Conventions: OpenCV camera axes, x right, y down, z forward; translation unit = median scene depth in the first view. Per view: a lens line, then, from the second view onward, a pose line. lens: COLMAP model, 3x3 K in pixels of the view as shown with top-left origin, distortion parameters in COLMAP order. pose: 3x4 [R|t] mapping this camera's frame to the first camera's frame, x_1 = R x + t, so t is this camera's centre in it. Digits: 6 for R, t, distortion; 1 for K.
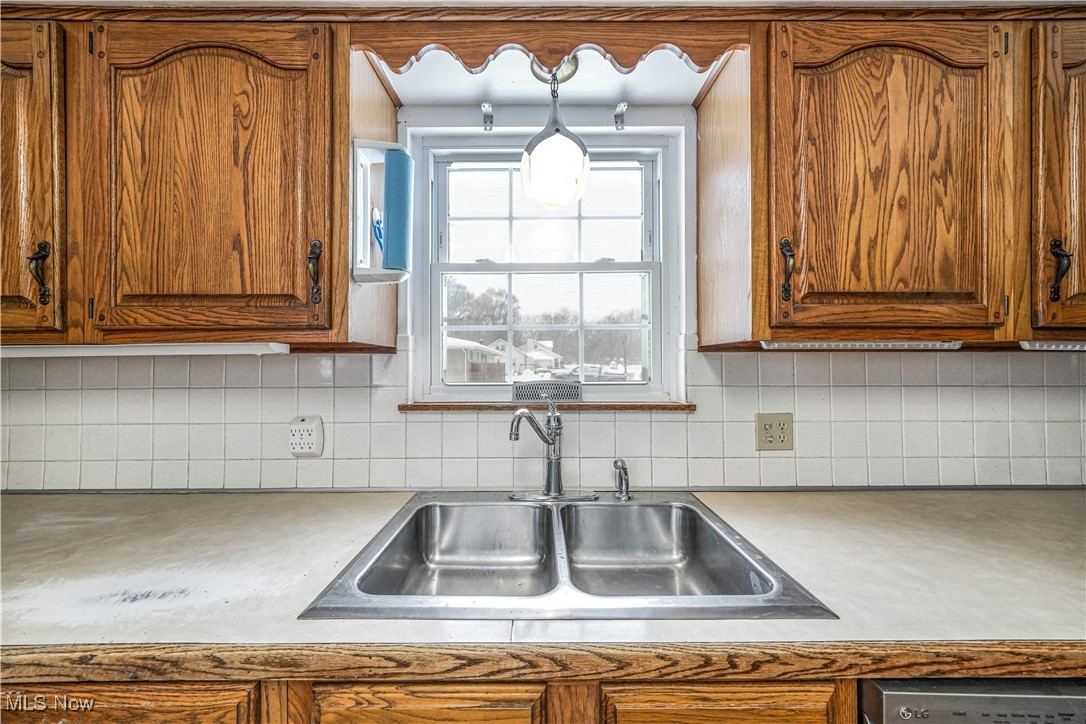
lens RADIAL K [[371.4, 0, 533.2], [0, 371.4, 362.1], [0, 0, 1]] dist [-0.006198, 0.000600]
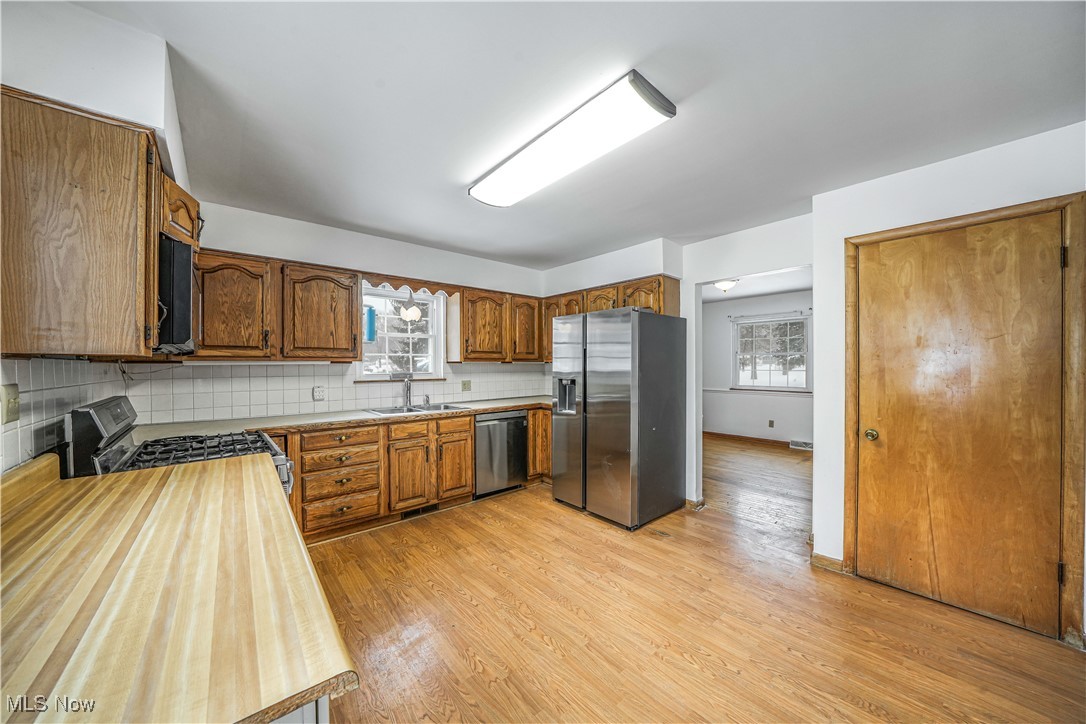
lens RADIAL K [[371.4, 0, 534.8], [0, 371.4, 369.6], [0, 0, 1]] dist [-0.006198, 0.000600]
pose [[0.759601, -0.008827, 0.650330, -1.620996], [-0.002820, 0.999854, 0.016865, -0.039359], [-0.650383, -0.014645, 0.759465, -2.963351]]
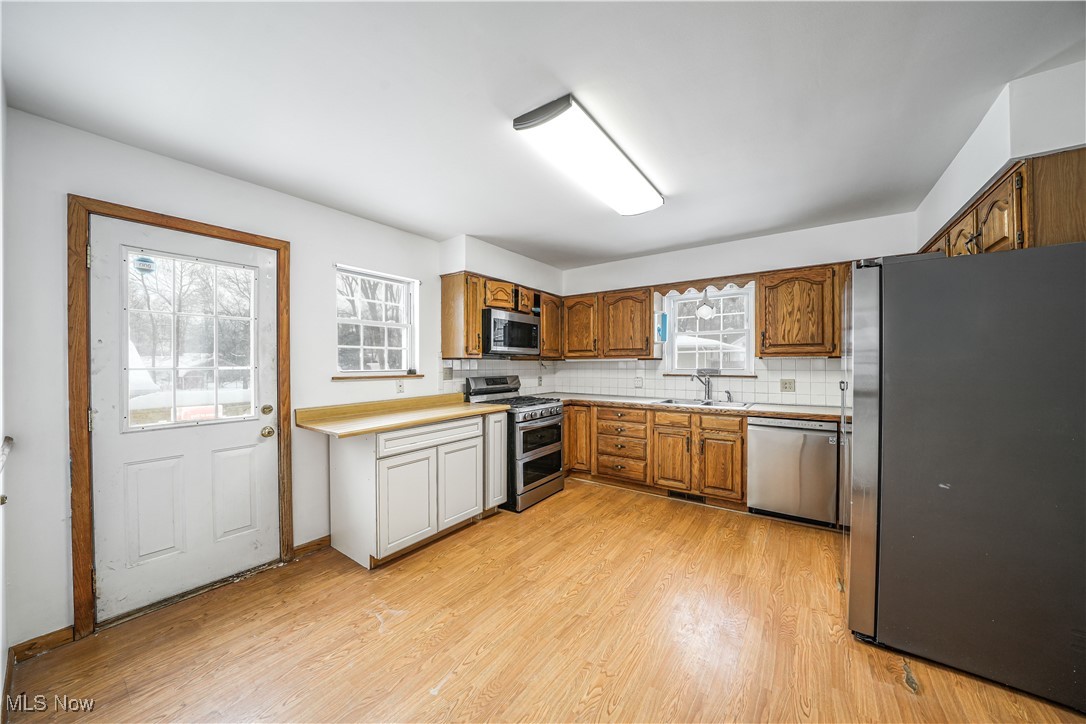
lens RADIAL K [[371.4, 0, 550.5], [0, 371.4, 366.8], [0, 0, 1]] dist [-0.006198, 0.000600]
pose [[0.831379, 0.004780, -0.555685, 0.997776], [0.004670, 0.999868, 0.015587, -0.025018], [0.555686, -0.015554, 0.831247, -3.554260]]
